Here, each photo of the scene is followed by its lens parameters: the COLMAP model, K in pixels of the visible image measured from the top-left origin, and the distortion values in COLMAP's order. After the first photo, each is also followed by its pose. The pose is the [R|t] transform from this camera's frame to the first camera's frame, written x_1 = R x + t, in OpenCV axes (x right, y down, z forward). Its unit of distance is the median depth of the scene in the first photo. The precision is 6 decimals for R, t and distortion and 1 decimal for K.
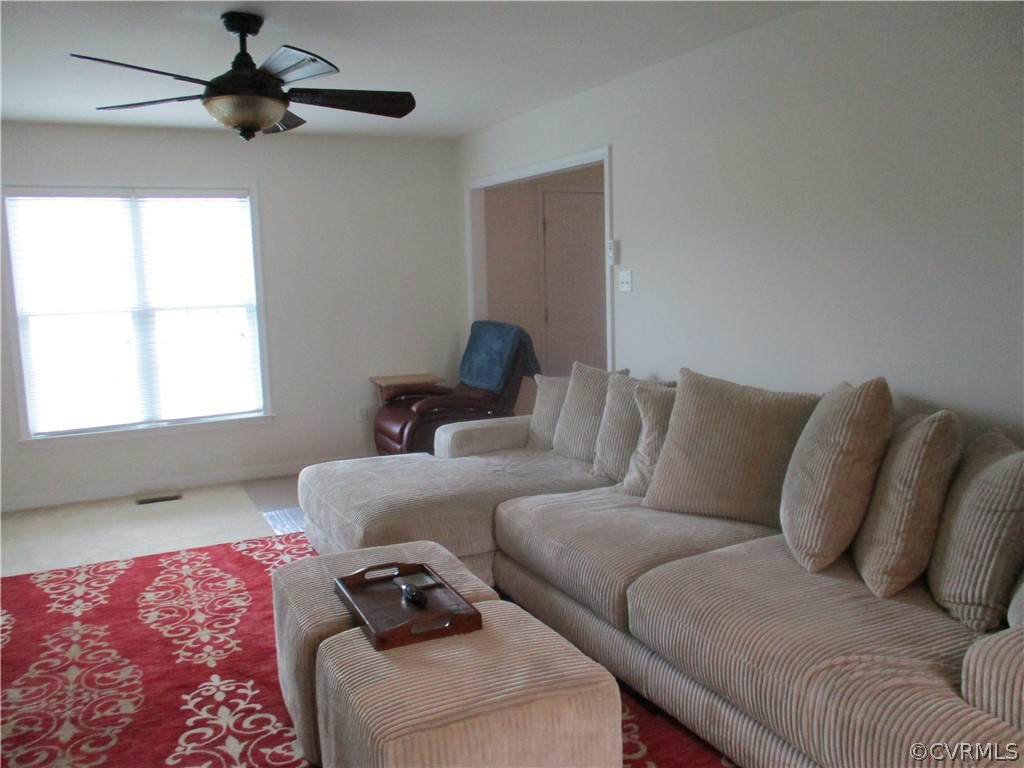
lens RADIAL K [[849.9, 0, 514.6], [0, 849.9, 385.7], [0, 0, 1]] dist [-0.029356, 0.006093]
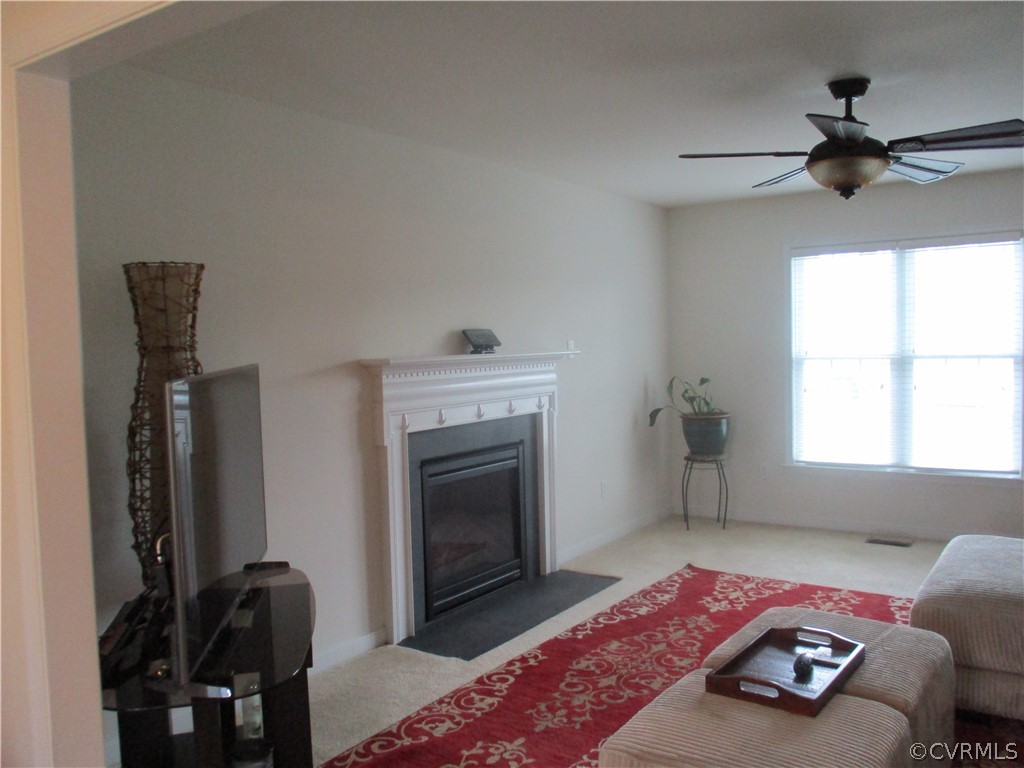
lens RADIAL K [[849.9, 0, 514.6], [0, 849.9, 385.7], [0, 0, 1]] dist [-0.029356, 0.006093]
pose [[0.474272, 0.064372, -0.878022, 0.361837], [-0.106266, 0.994217, 0.015490, -0.031642], [0.873941, 0.085958, 0.478370, 0.149614]]
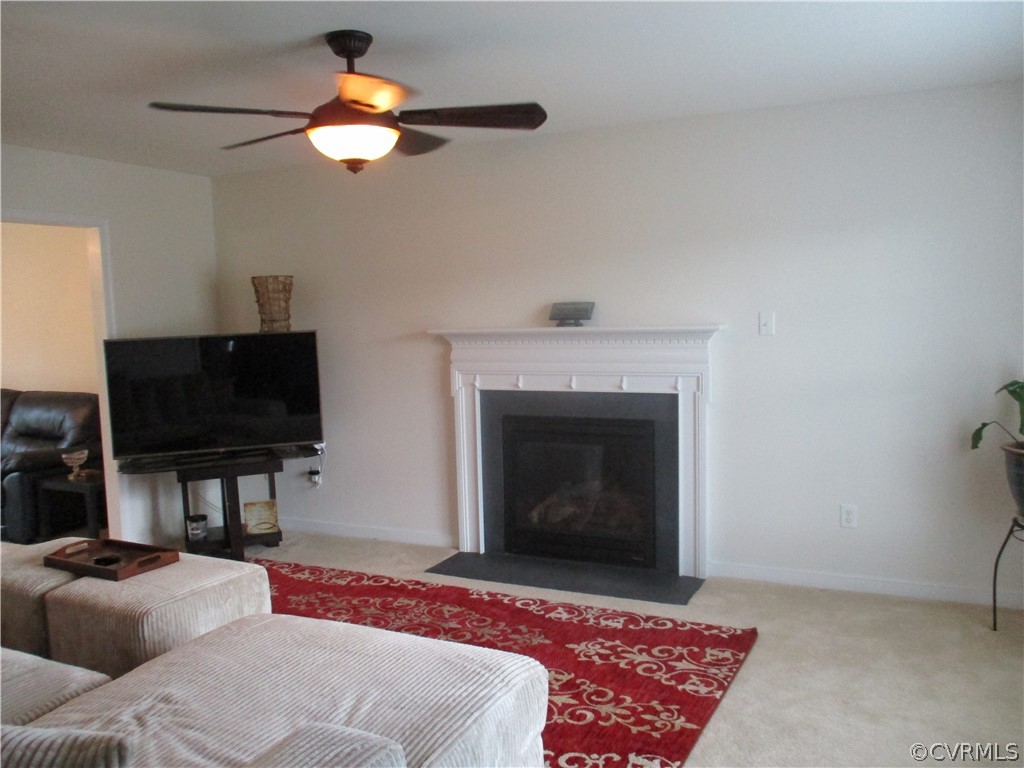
lens RADIAL K [[849.9, 0, 514.6], [0, 849.9, 385.7], [0, 0, 1]] dist [-0.029356, 0.006093]
pose [[-0.793558, 0.107680, -0.598891, 0.098553], [-0.032564, 0.975292, 0.218506, -0.237381], [0.607622, 0.192900, -0.770445, 1.606393]]
